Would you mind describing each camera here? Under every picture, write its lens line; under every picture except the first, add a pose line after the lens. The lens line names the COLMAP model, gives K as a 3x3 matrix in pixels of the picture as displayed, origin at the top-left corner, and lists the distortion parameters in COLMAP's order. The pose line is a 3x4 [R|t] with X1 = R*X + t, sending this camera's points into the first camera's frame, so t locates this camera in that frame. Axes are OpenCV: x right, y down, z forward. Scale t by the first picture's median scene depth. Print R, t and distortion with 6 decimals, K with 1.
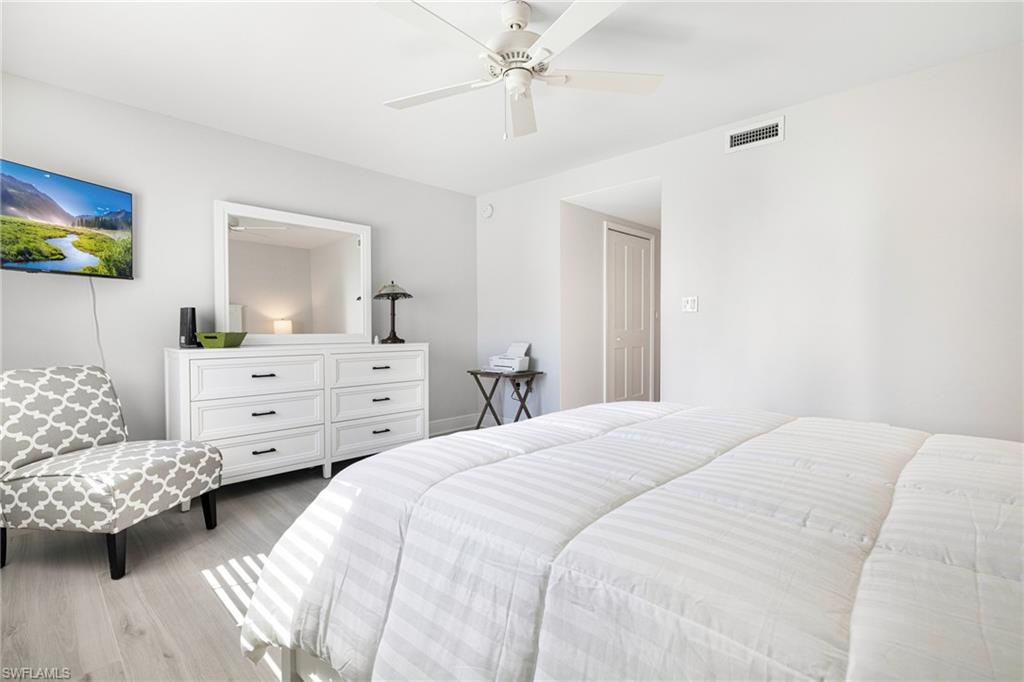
lens RADIAL K [[469.6, 0, 512.0], [0, 469.6, 341.0], [0, 0, 1]] dist [0.000717, 0.000328]
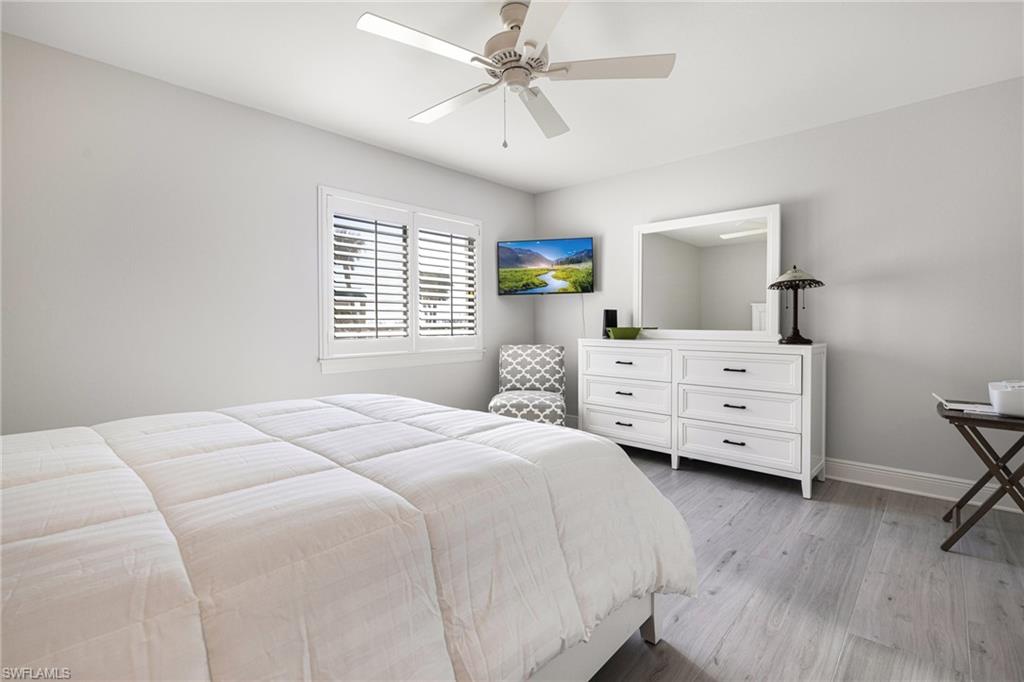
lens RADIAL K [[461.4, 0, 514.3], [0, 461.4, 325.7], [0, 0, 1]] dist [-0.001107, -0.000036]
pose [[0.046212, 0.004449, -0.998922, 0.754337], [-0.032250, 0.999475, 0.002959, -0.019391], [0.998411, 0.032078, 0.046331, 0.734914]]
